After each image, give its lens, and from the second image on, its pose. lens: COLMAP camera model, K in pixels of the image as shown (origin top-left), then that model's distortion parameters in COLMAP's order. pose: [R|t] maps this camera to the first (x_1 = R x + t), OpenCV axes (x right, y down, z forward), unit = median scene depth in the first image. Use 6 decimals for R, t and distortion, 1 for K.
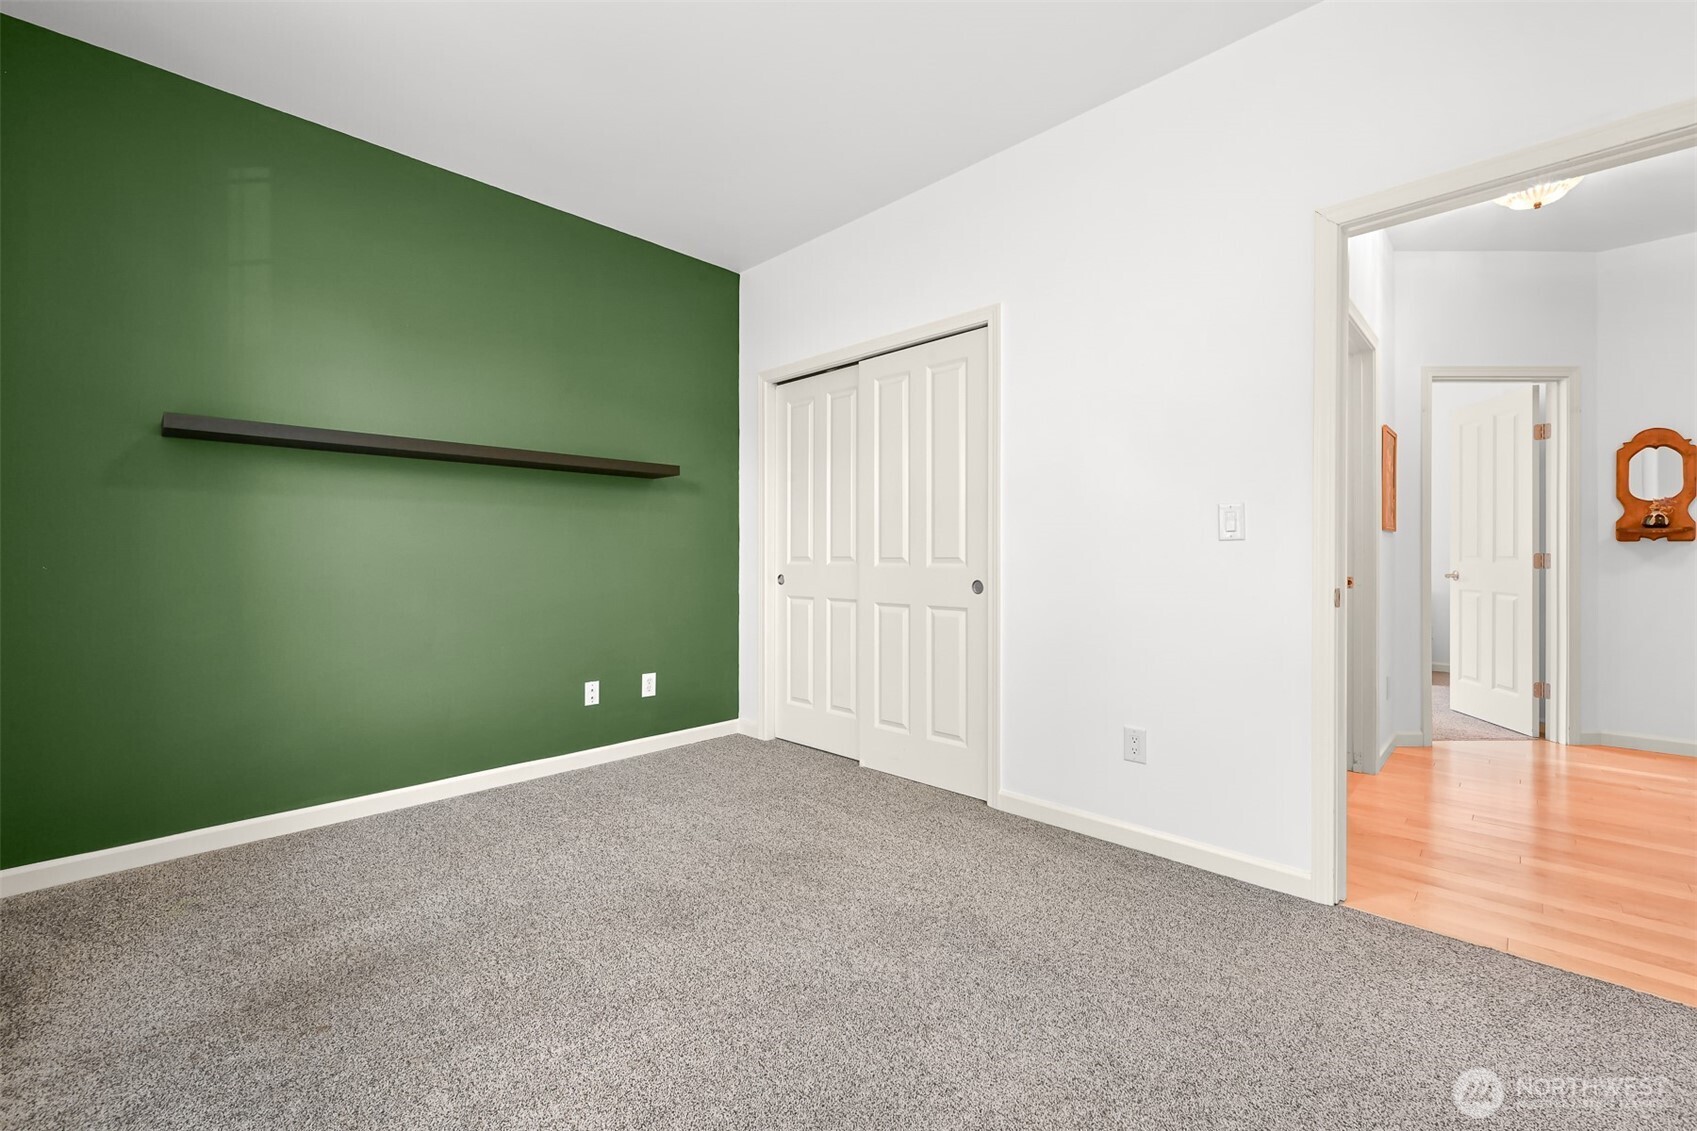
lens RADIAL K [[714.2, 0, 848.2], [0, 714.2, 558.1], [0, 0, 1]] dist [-0.005273, 0.001510]
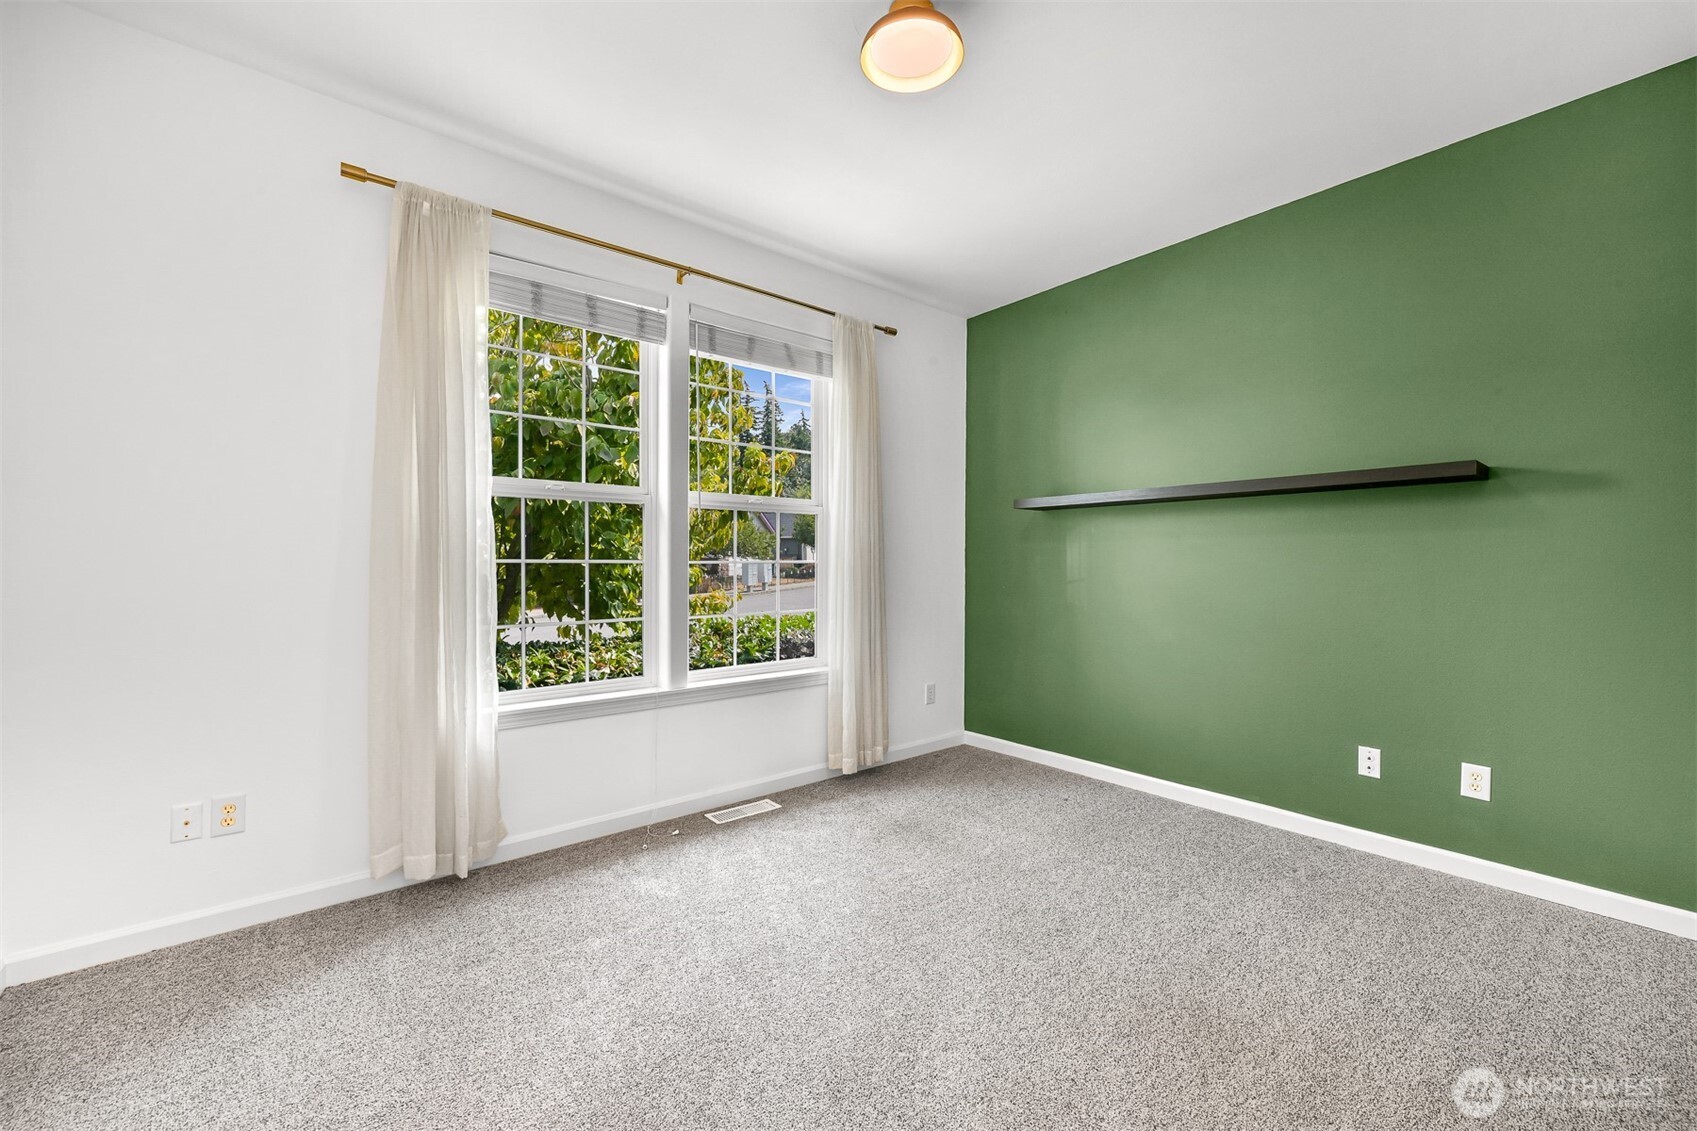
lens RADIAL K [[679.7, 0, 848.7], [0, 679.7, 565.3], [0, 0, 1]] dist [-0.005211, 0.001272]
pose [[-0.122785, 0.006980, -0.992409, 0.523454], [-0.002796, 0.999969, 0.007379, -0.039749], [0.992429, 0.003681, -0.122762, 0.574081]]
